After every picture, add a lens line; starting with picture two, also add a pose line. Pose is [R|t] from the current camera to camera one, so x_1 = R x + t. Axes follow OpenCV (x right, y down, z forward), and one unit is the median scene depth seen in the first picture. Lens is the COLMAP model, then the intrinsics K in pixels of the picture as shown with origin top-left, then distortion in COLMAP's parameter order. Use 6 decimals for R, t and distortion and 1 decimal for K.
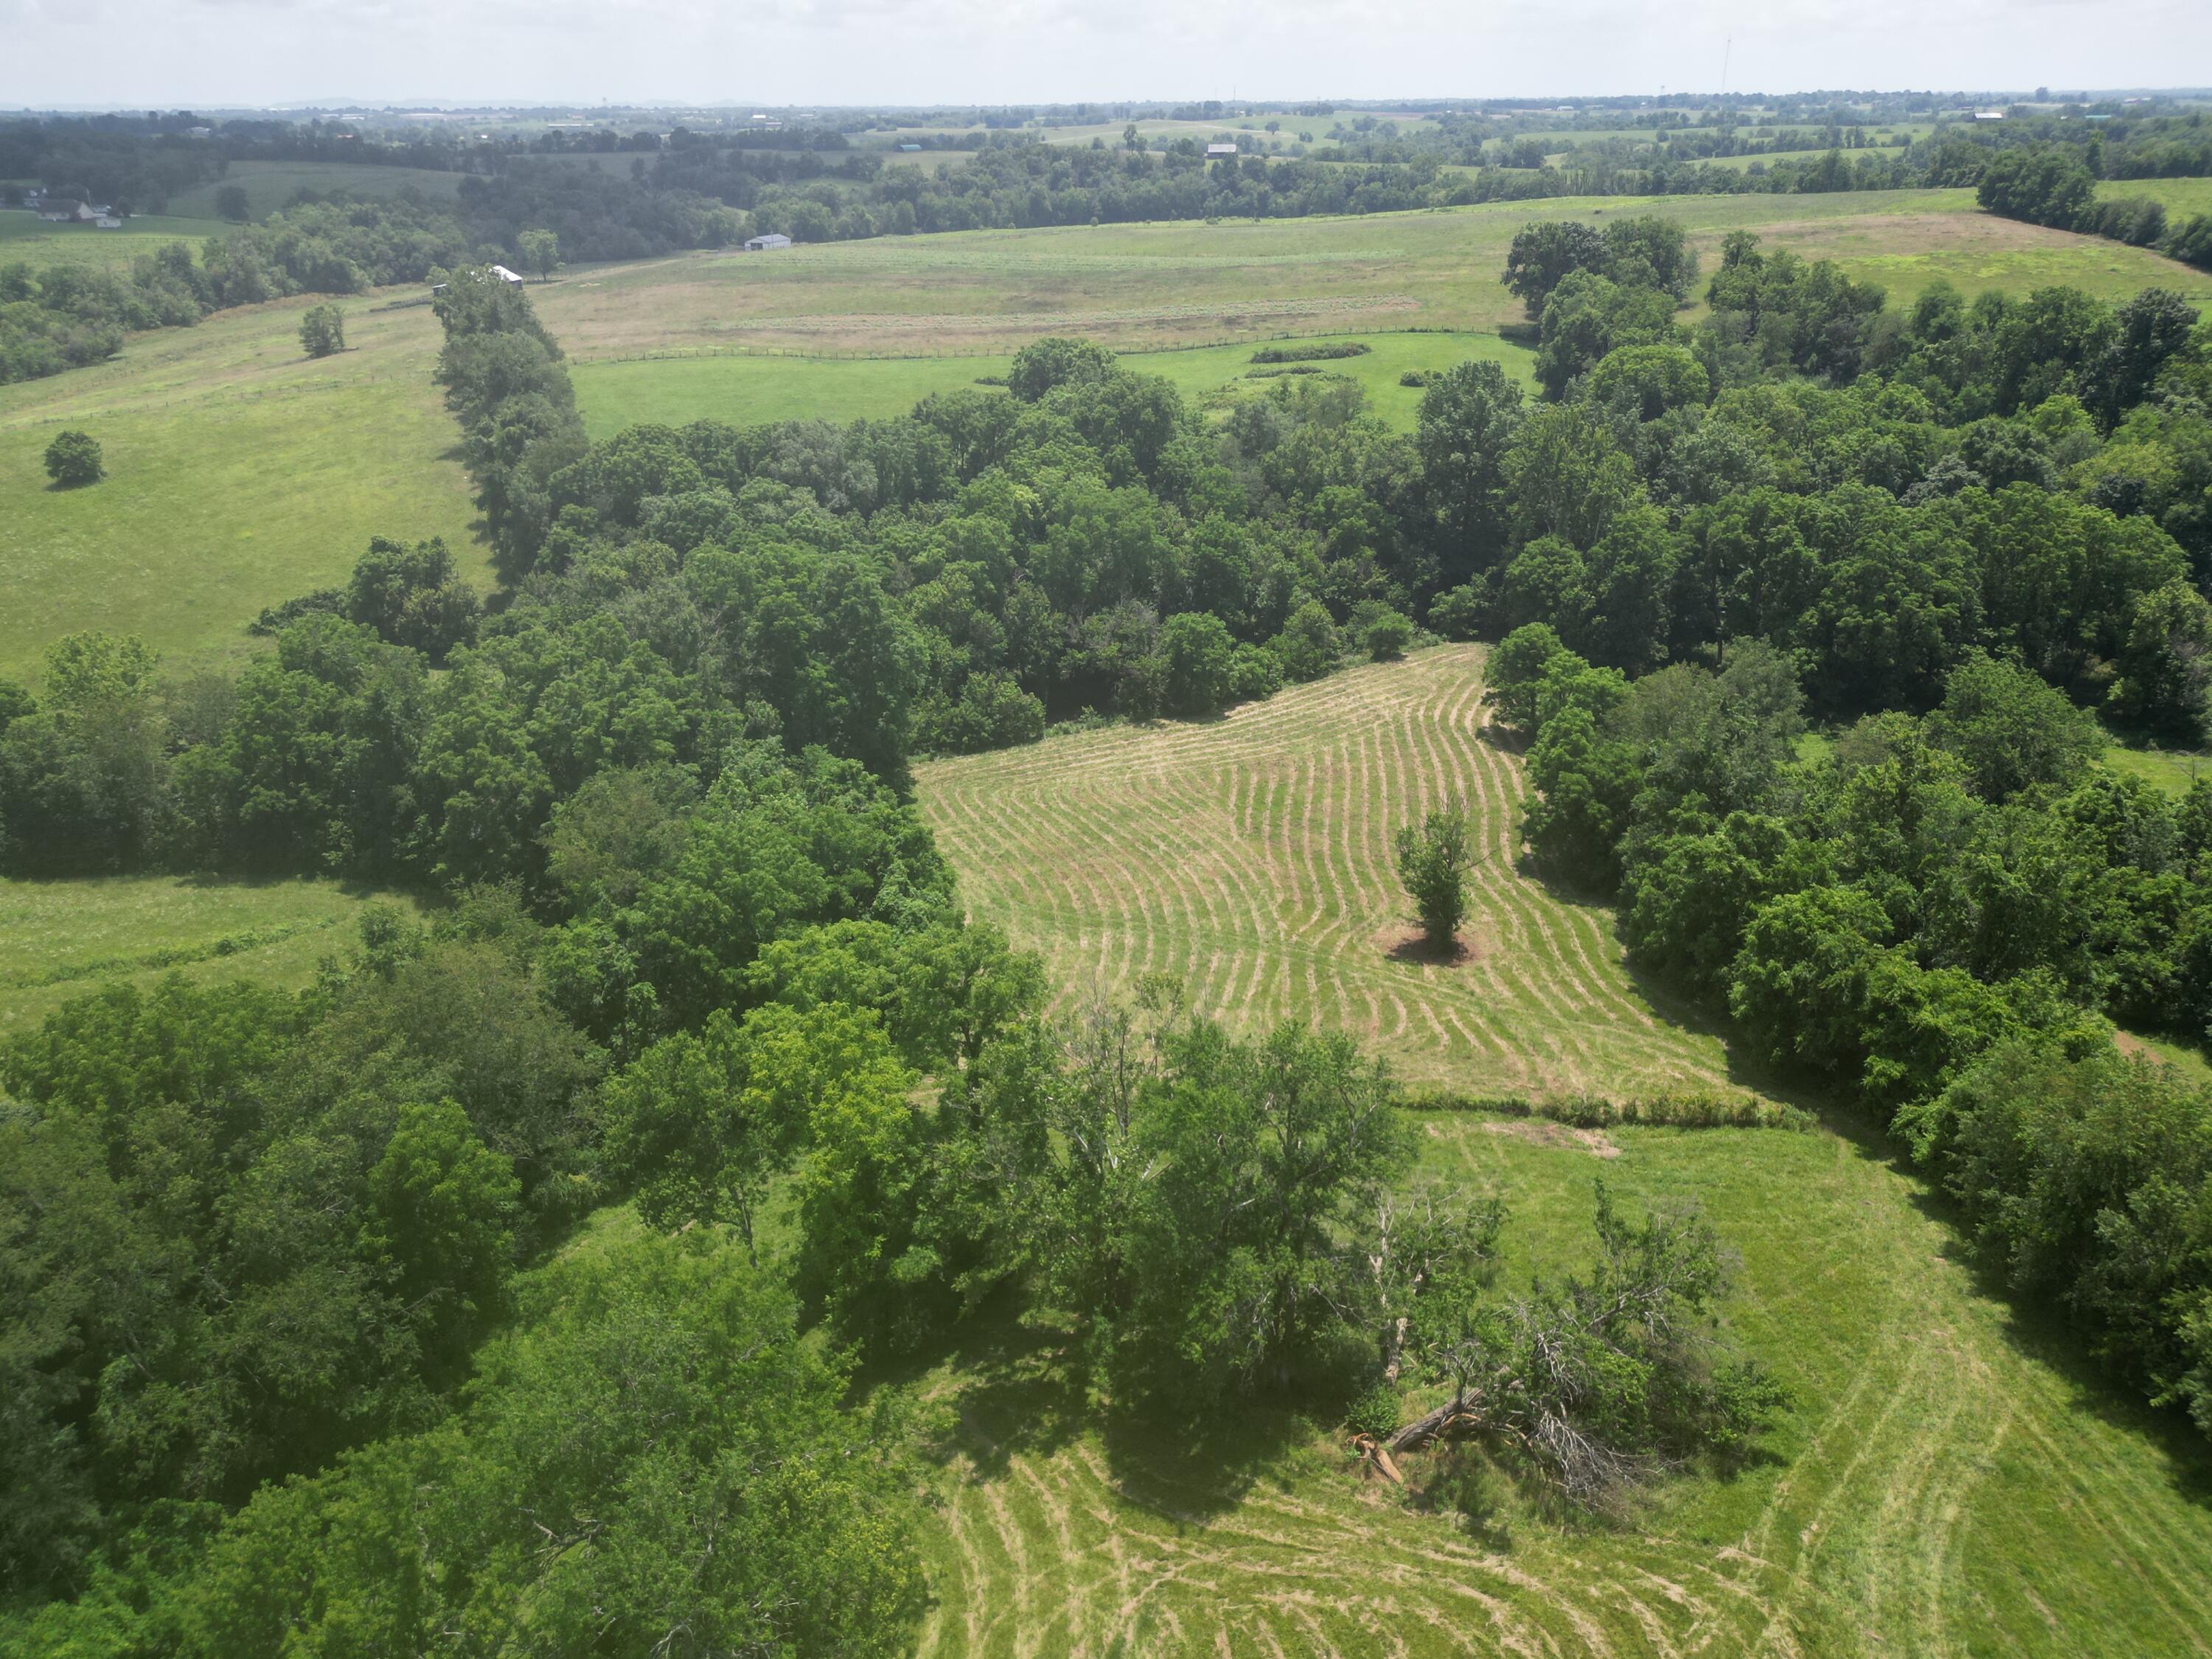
lens RADIAL K [[1551.6, 0, 1111.8], [0, 1551.6, 820.3], [0, 0, 1]] dist [0.074913, -0.079945]
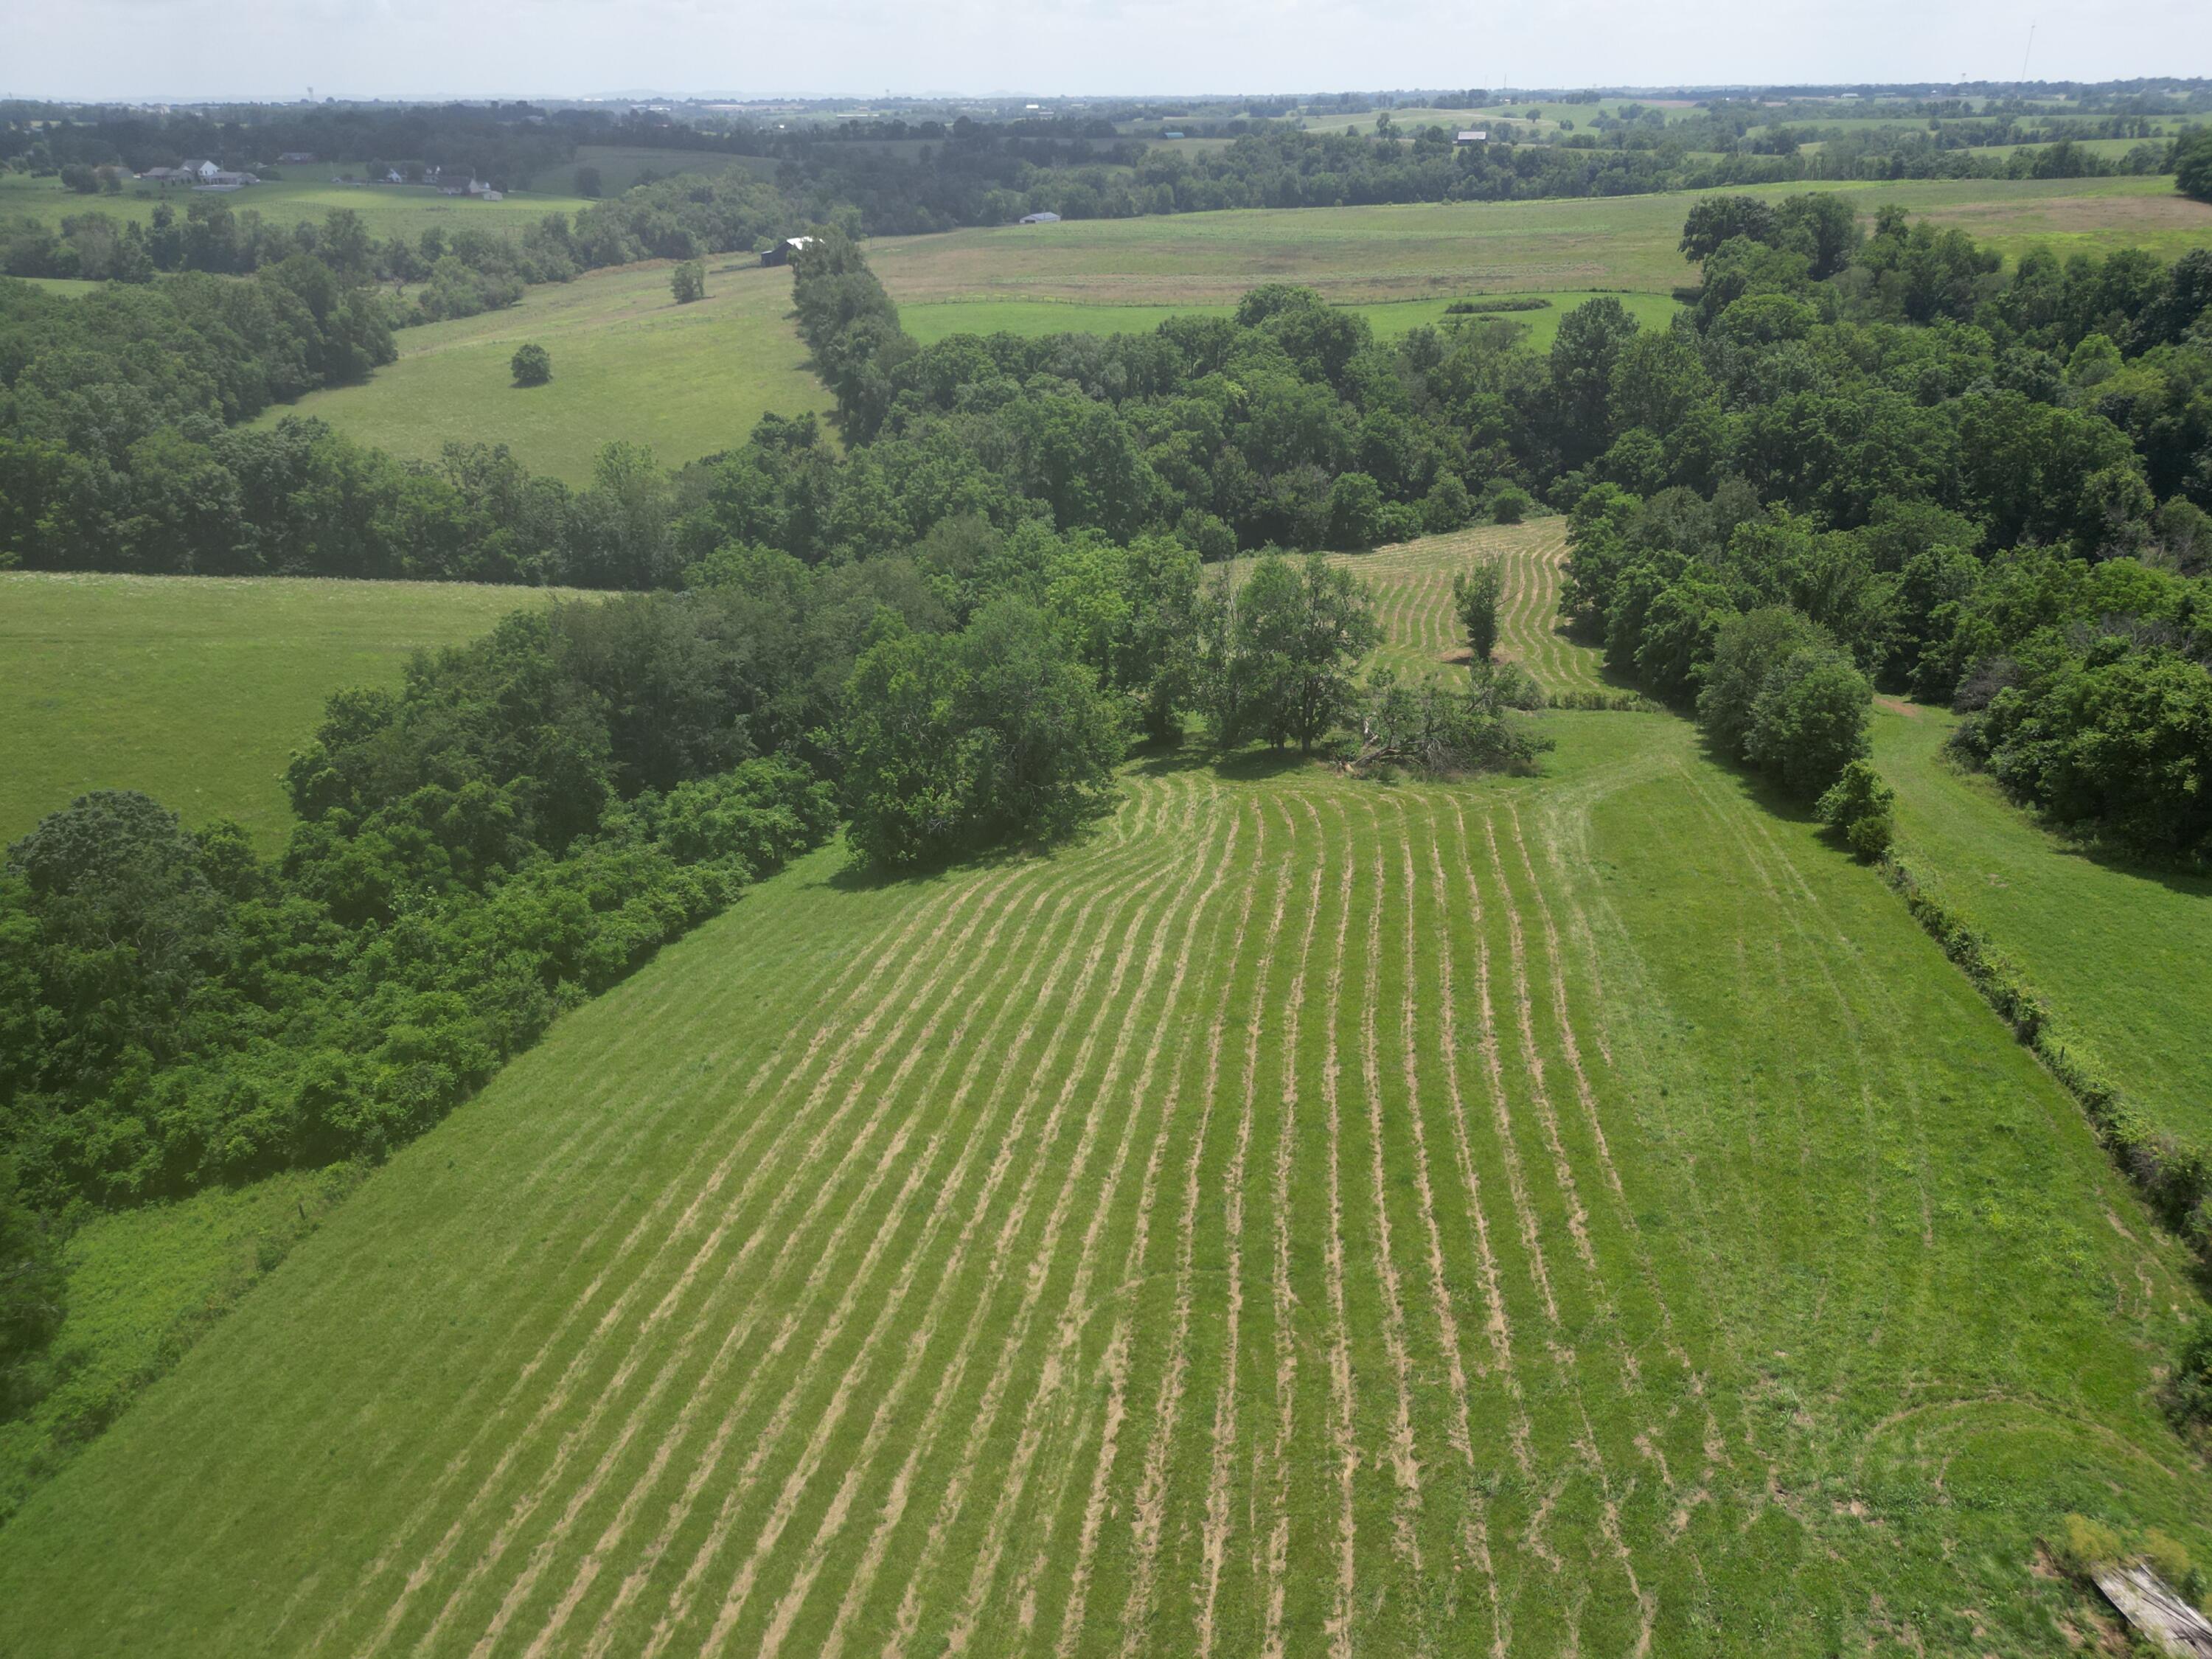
lens RADIAL K [[1546.0, 0, 1115.0], [0, 1546.0, 794.7], [0, 0, 1]] dist [0.050765, -0.043685]
pose [[0.988330, 0.061900, -0.139181, 0.041565], [-0.062626, 0.998037, -0.000841, 0.124630], [0.138856, 0.009548, 0.990267, -0.278296]]
